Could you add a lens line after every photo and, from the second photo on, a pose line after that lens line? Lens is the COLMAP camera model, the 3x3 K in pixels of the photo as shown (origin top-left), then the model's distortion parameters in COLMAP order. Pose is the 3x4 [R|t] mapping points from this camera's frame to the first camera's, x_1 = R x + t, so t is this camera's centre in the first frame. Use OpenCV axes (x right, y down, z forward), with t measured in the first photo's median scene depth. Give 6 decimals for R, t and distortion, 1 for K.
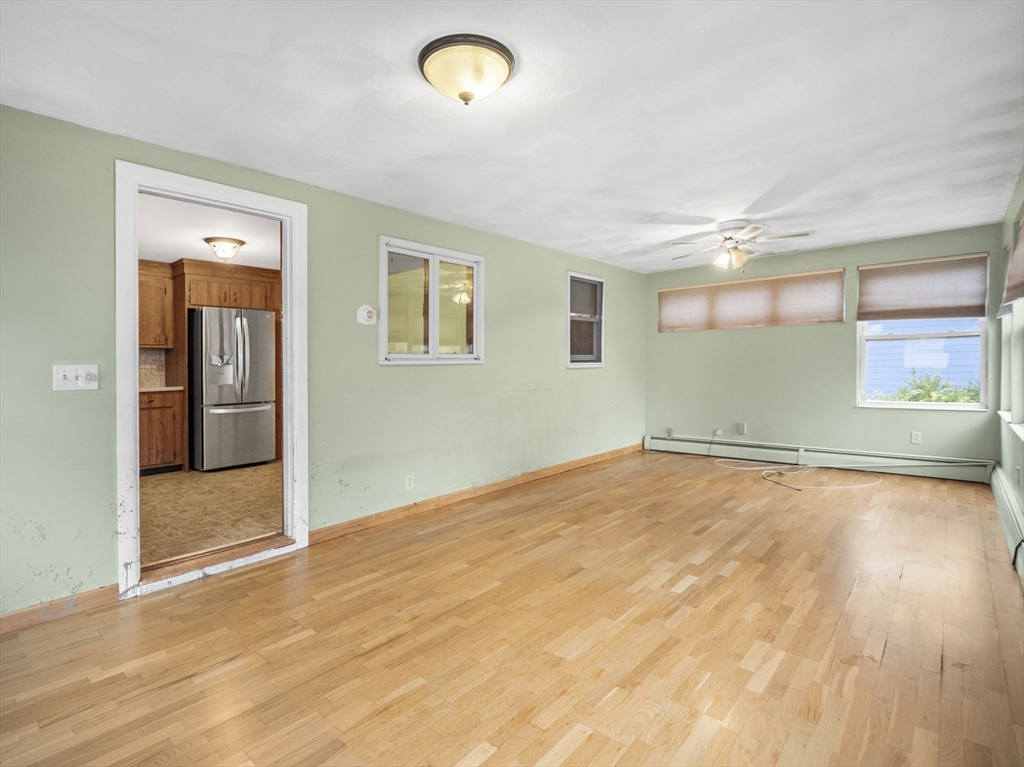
lens RADIAL K [[517.3, 0, 508.8], [0, 517.3, 365.2], [0, 0, 1]] dist [-0.012775, 0.001611]
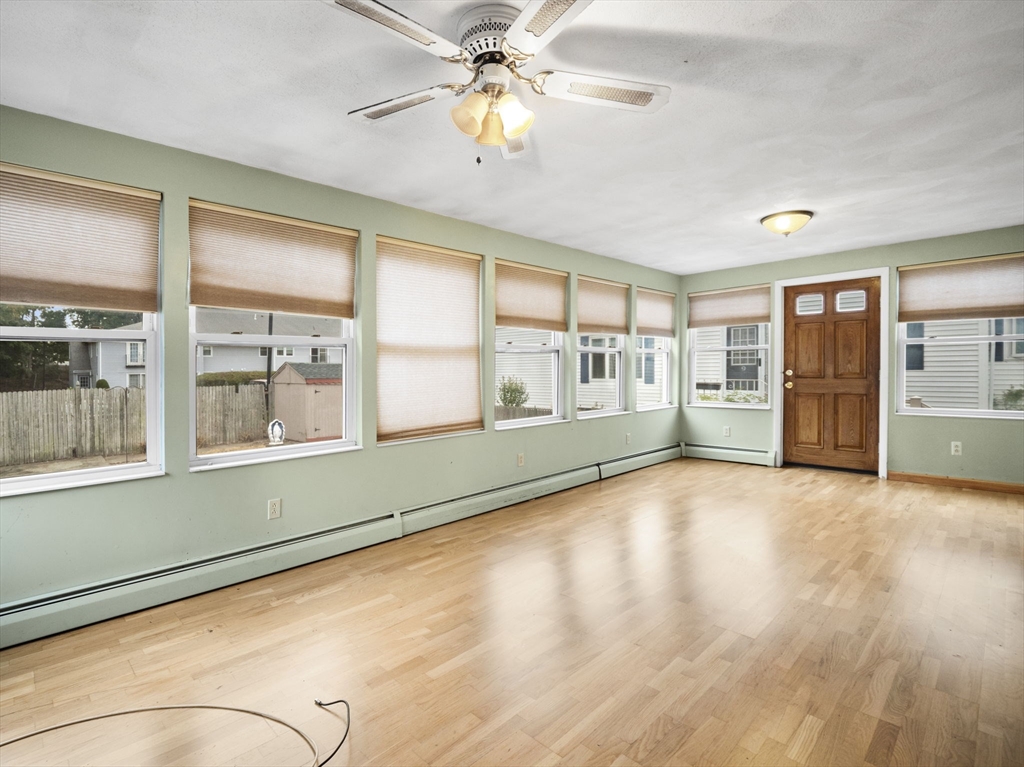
lens RADIAL K [[515.5, 0, 510.6], [0, 515.5, 379.4], [0, 0, 1]] dist [-0.001756, -0.001593]
pose [[-0.998175, 0.010859, 0.059406, 0.527509], [0.011978, 0.999757, 0.018515, 0.008293], [-0.059191, 0.019193, -0.998062, 1.891725]]
